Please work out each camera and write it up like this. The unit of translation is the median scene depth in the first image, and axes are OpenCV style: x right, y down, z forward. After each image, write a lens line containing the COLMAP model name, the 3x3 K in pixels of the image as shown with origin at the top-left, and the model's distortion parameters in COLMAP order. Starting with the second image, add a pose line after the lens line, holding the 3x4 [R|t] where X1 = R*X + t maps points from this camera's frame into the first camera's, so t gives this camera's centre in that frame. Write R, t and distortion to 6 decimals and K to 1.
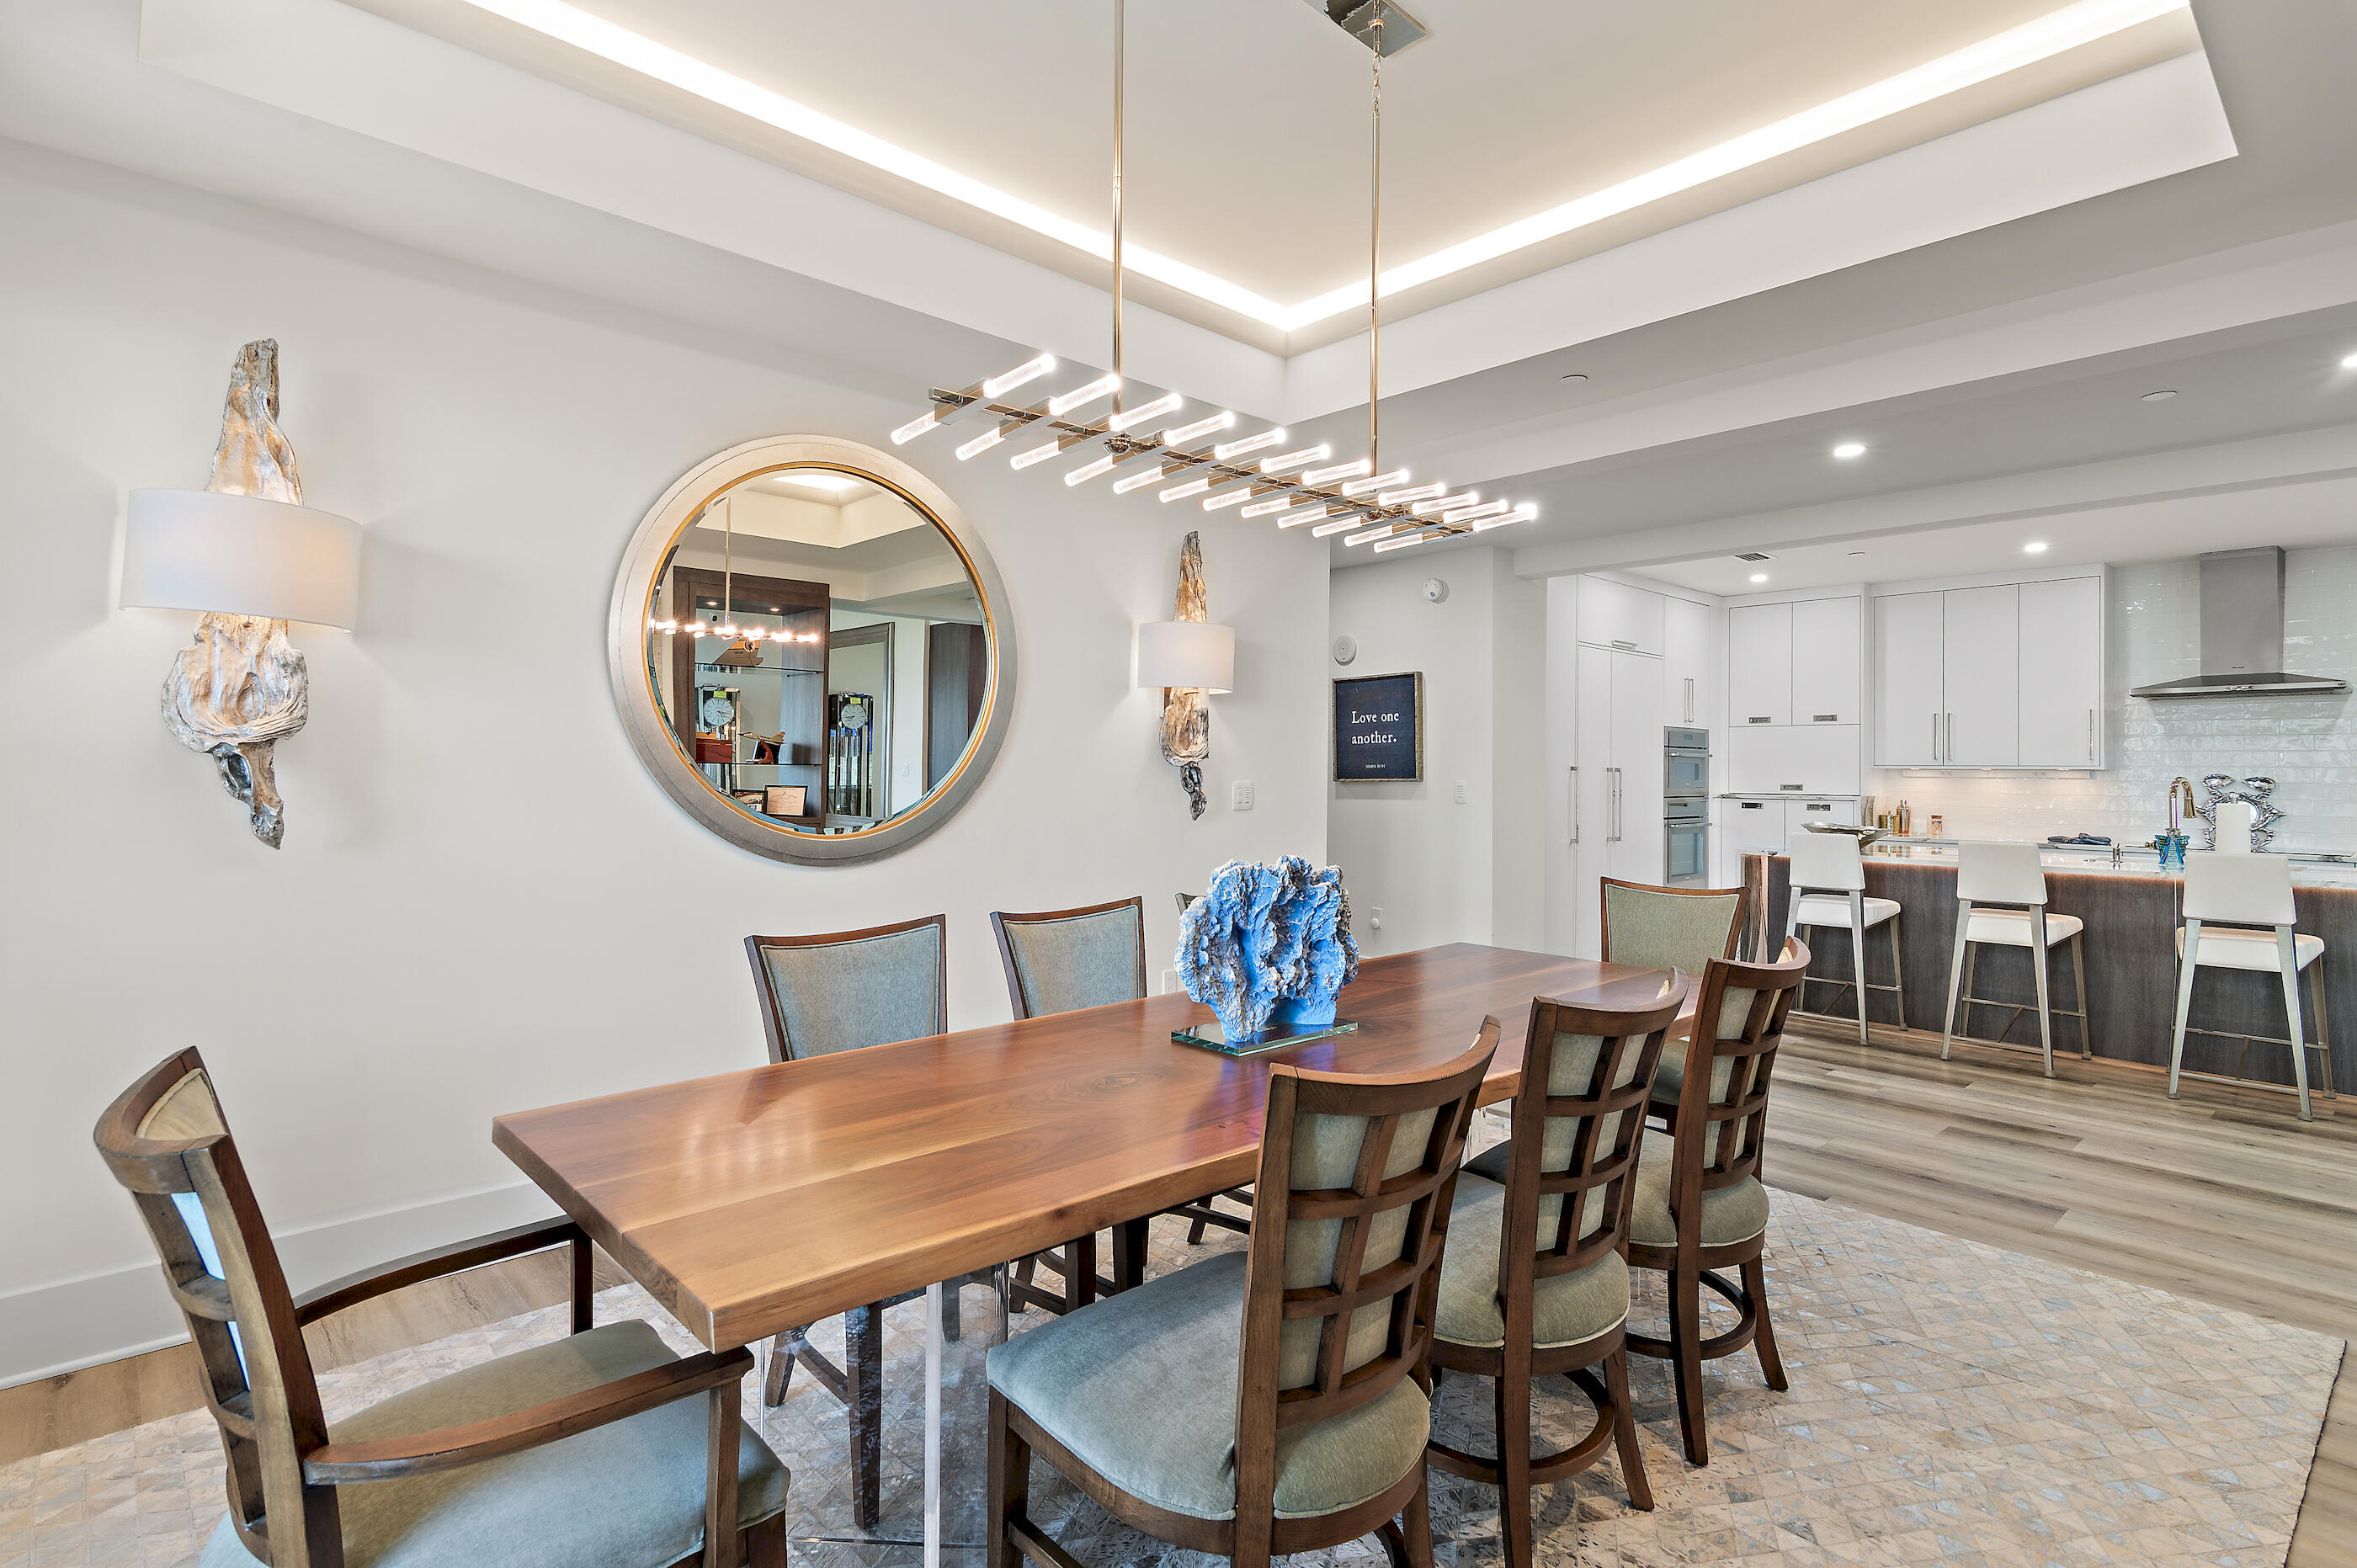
lens RADIAL K [[1153.1, 0, 1180.1], [0, 1153.1, 757.8], [0, 0, 1]] dist [0.013019, 0.000340]
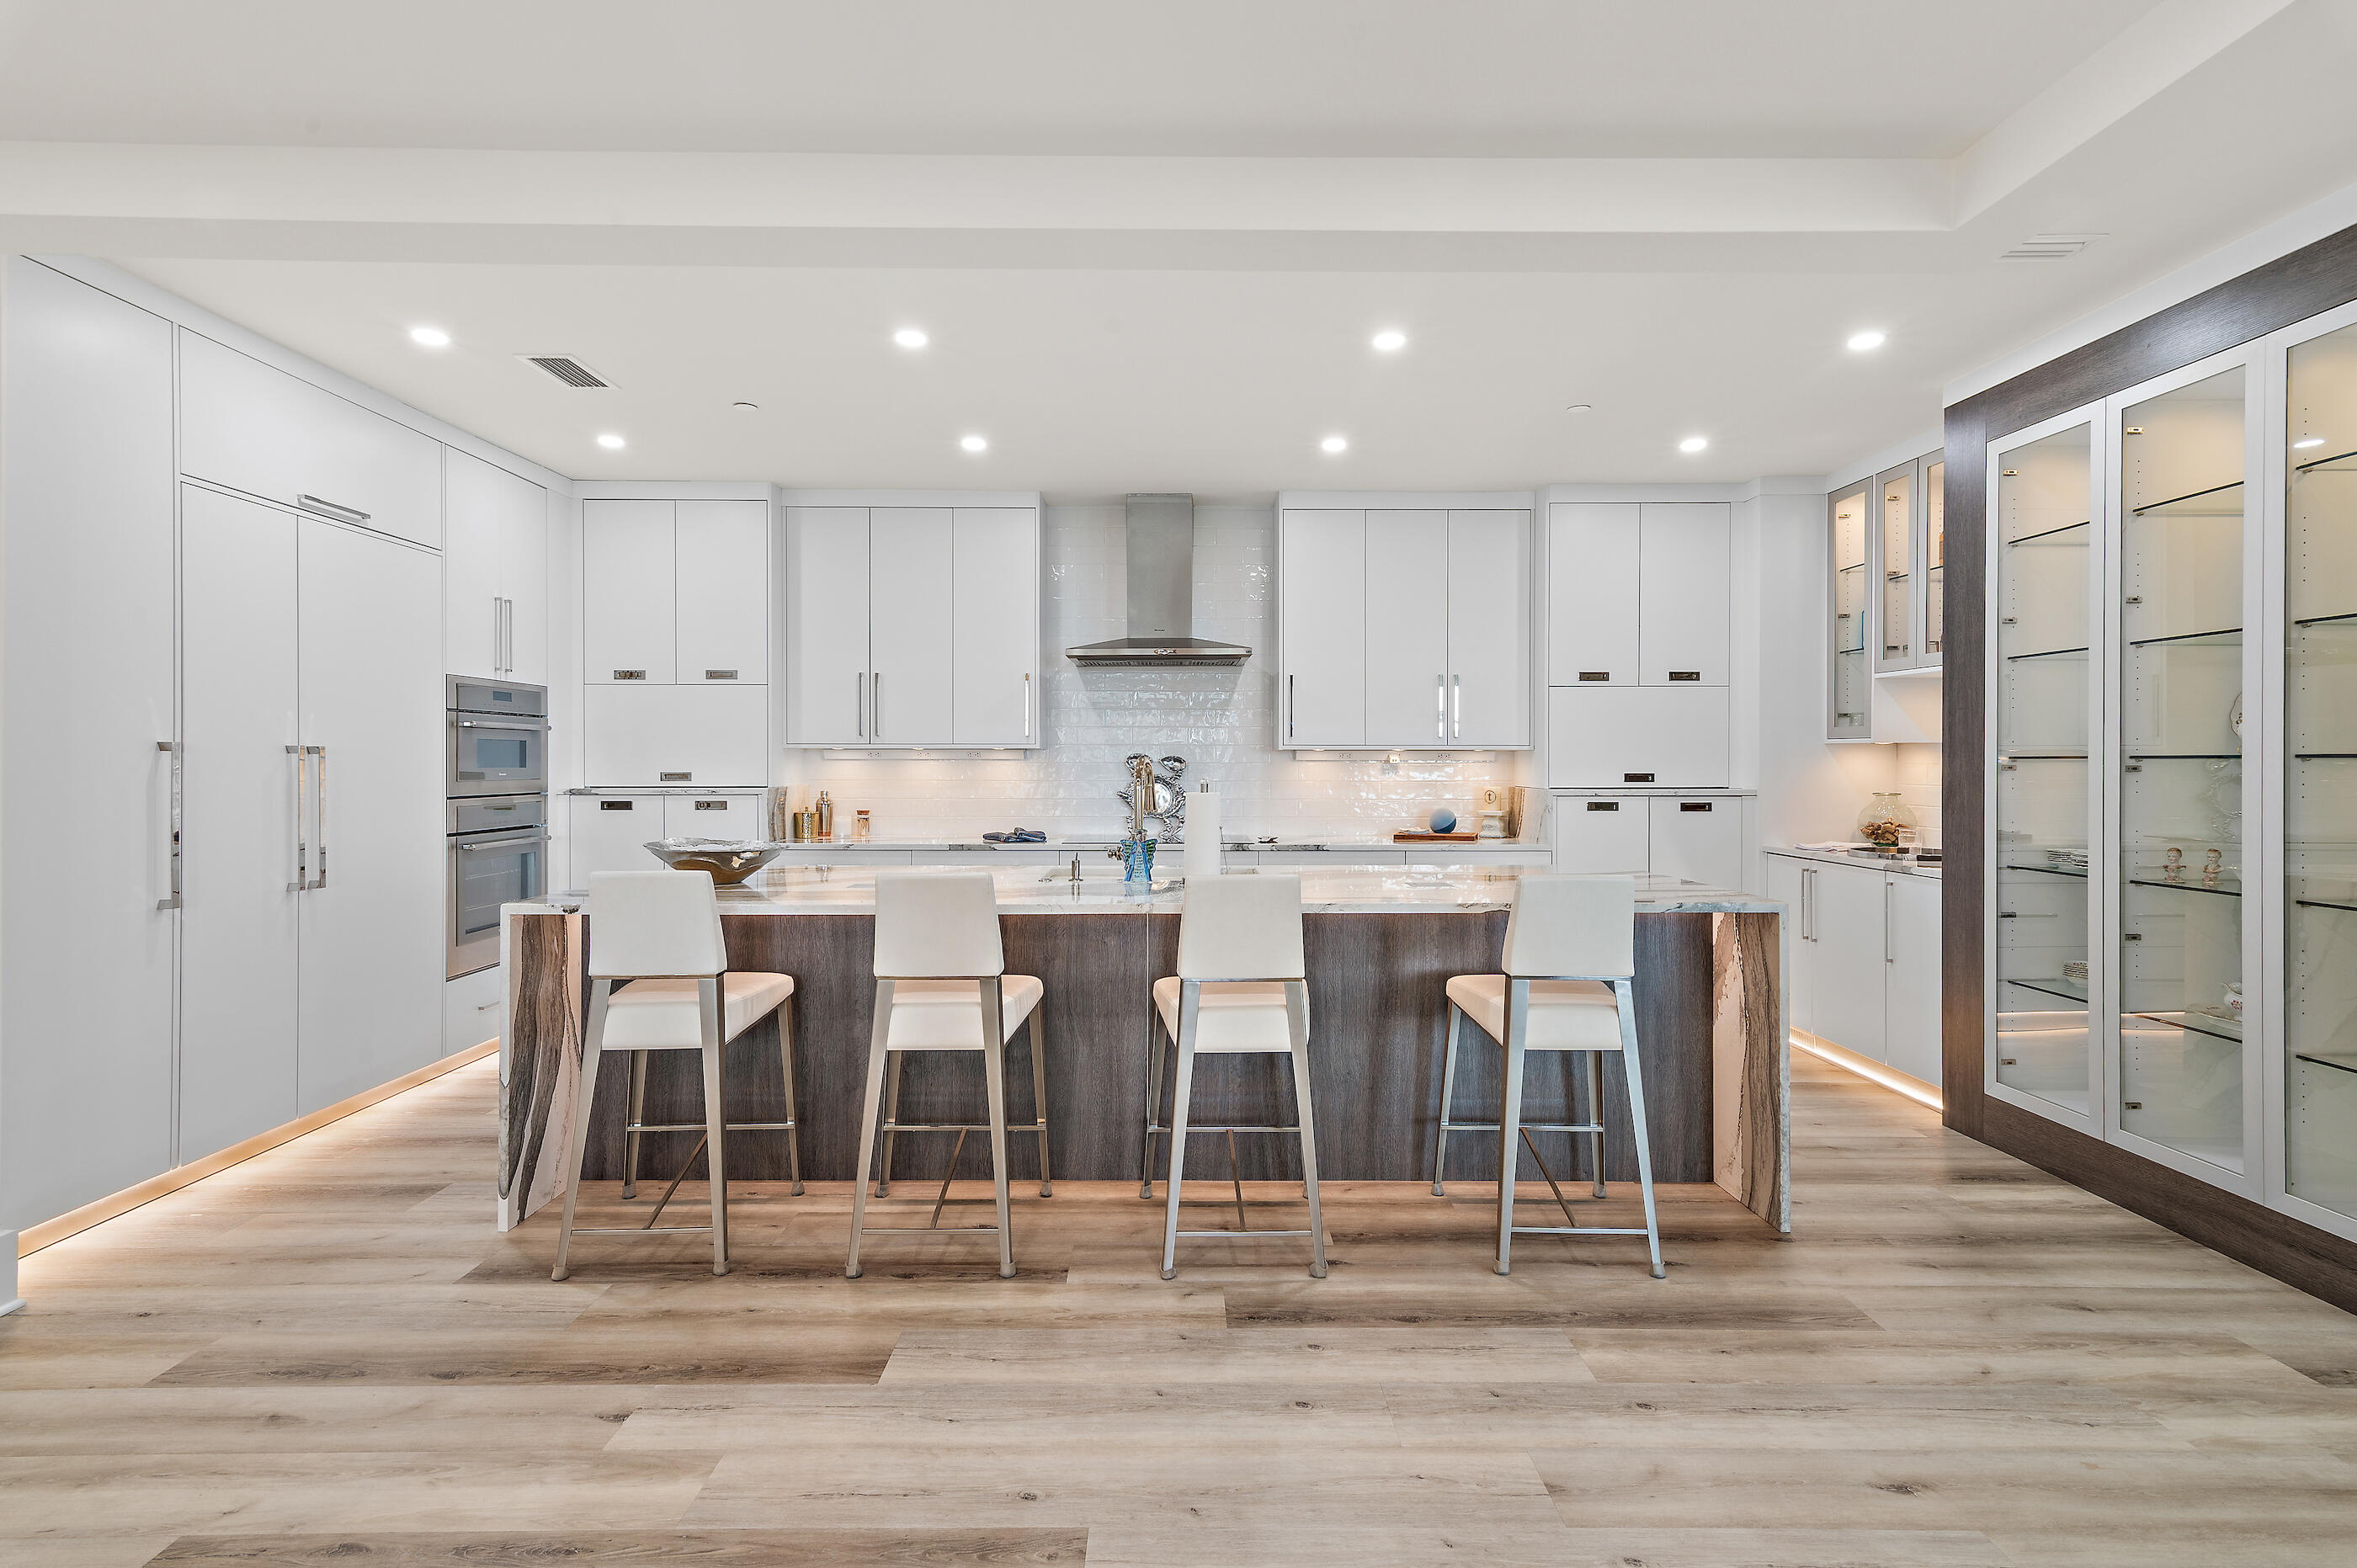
lens RADIAL K [[1153.1, 0, 1180.1], [0, 1153.1, 757.8], [0, 0, 1]] dist [0.013019, 0.000340]
pose [[0.675345, -0.006519, 0.737473, 0.278543], [-0.002410, 0.999936, 0.011046, 0.007967], [-0.737498, -0.009237, 0.675286, 0.399860]]
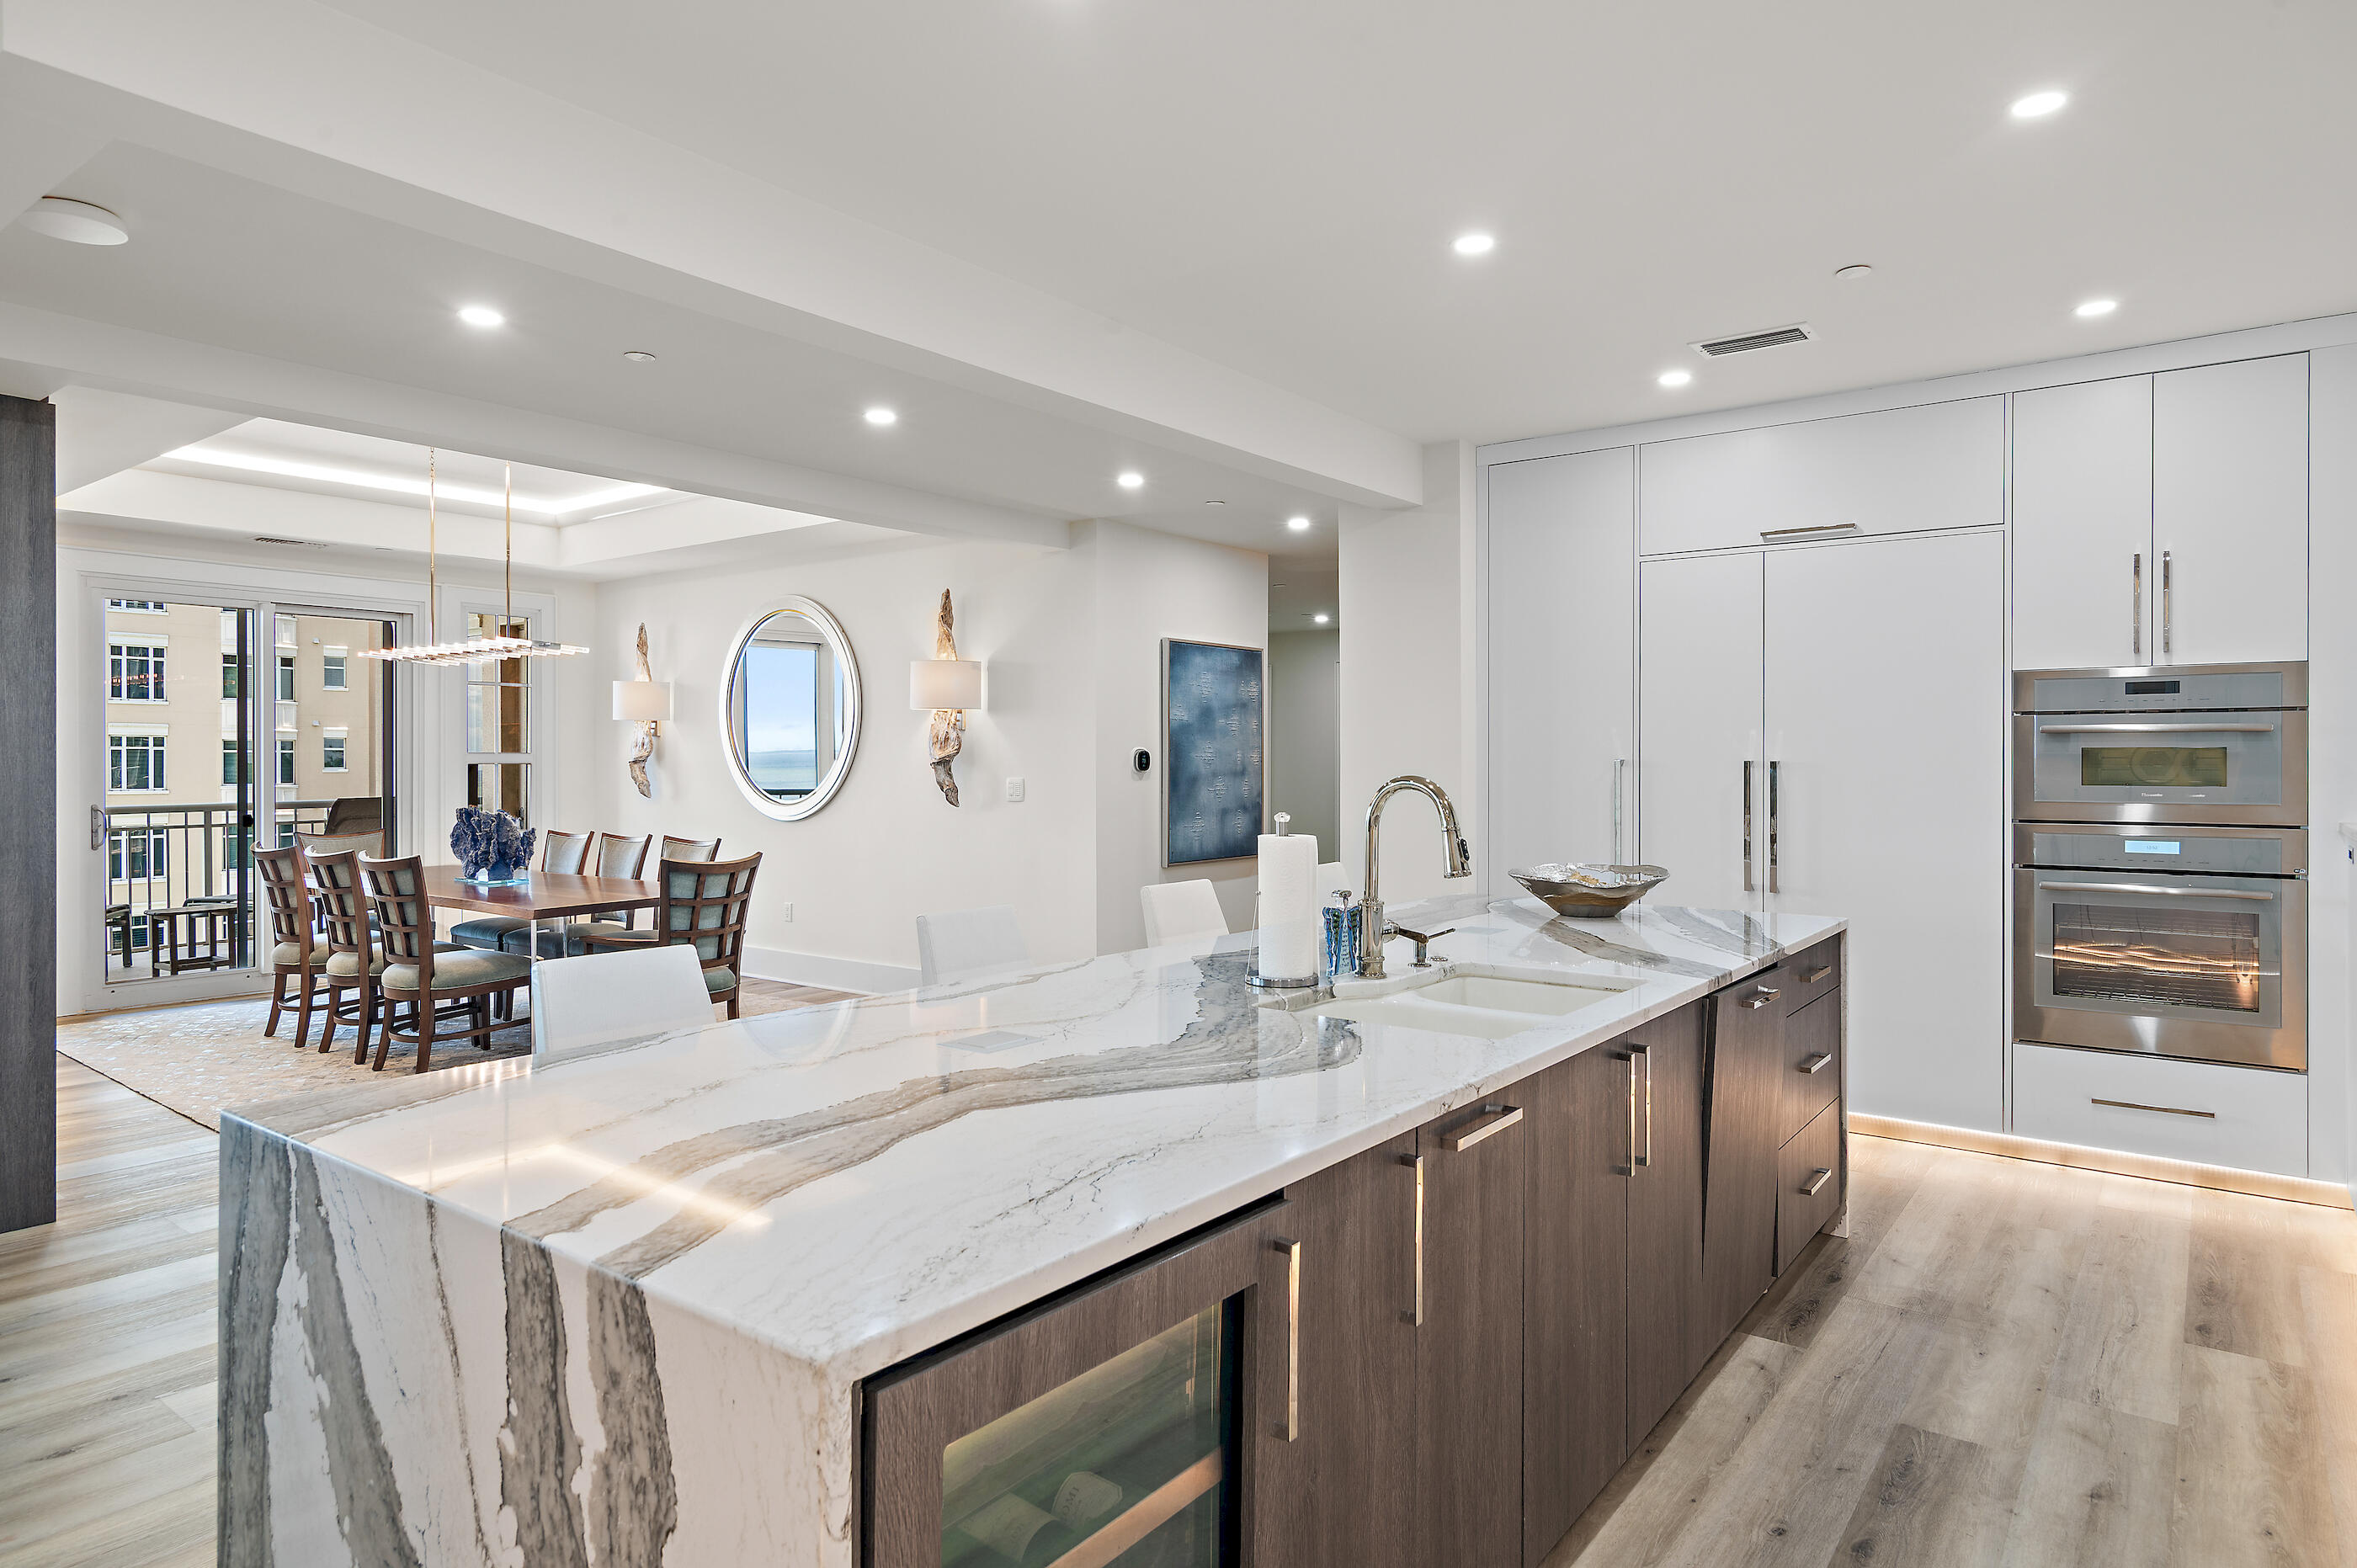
lens RADIAL K [[1349.4, 0, 1178.5], [0, 1349.4, 784.0], [0, 0, 1]] dist [0.000810, 0.000198]
pose [[0.162494, 0.002248, -0.986707, 1.055736], [0.012164, 0.999917, 0.004281, 0.014572], [0.986635, -0.012698, 0.162453, 0.669613]]
